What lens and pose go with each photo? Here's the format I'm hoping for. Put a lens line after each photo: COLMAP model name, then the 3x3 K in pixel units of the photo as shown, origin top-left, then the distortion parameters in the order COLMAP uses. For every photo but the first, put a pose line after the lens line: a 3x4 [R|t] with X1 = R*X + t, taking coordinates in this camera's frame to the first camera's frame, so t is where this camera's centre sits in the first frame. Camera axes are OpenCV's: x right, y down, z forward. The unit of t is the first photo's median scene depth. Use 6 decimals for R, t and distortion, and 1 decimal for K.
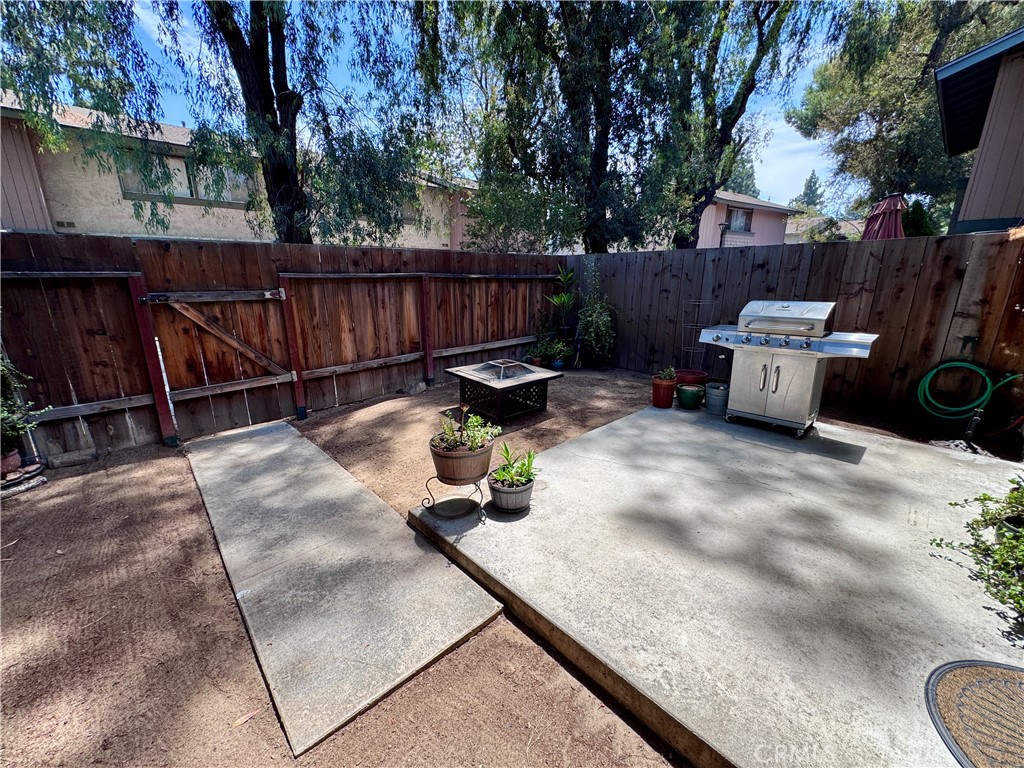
lens RADIAL K [[409.7, 0, 512.6], [0, 409.7, 384.3], [0, 0, 1]] dist [-0.000854, 0.000087]
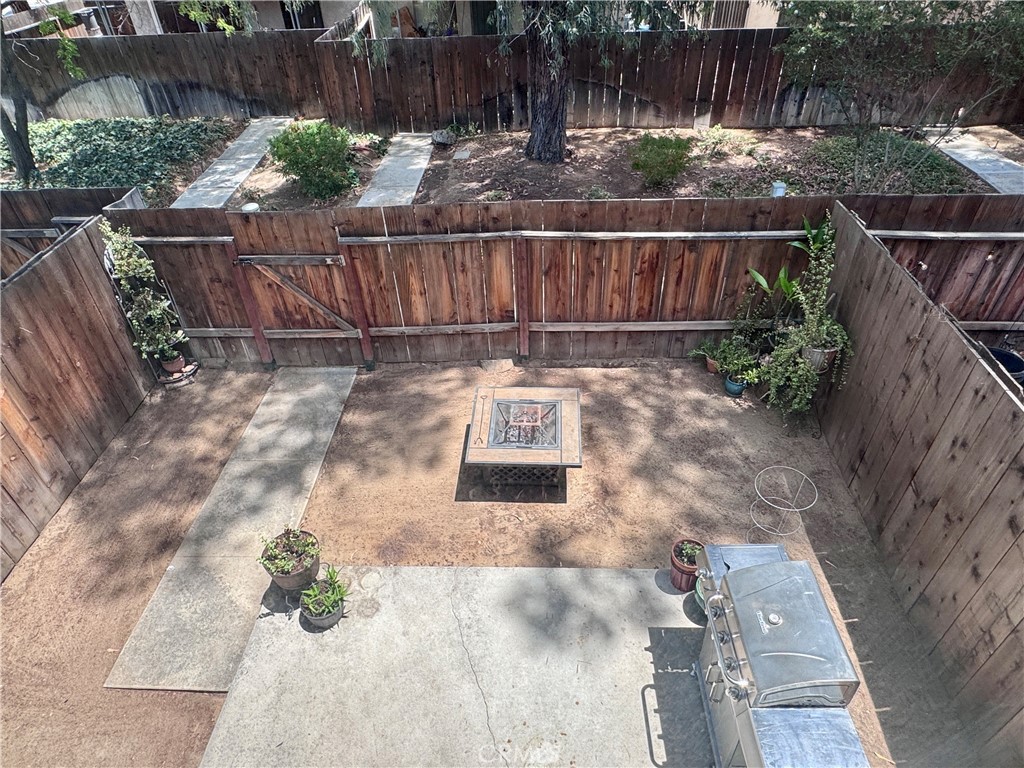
lens RADIAL K [[630.5, 0, 511.6], [0, 630.5, 384.6], [0, 0, 1]] dist [-0.001999, -0.000321]
pose [[0.702171, 0.424665, -0.571503, 0.589721], [-0.153006, 0.873908, 0.461383, -0.615769], [0.695374, -0.236526, 0.678609, 0.184082]]
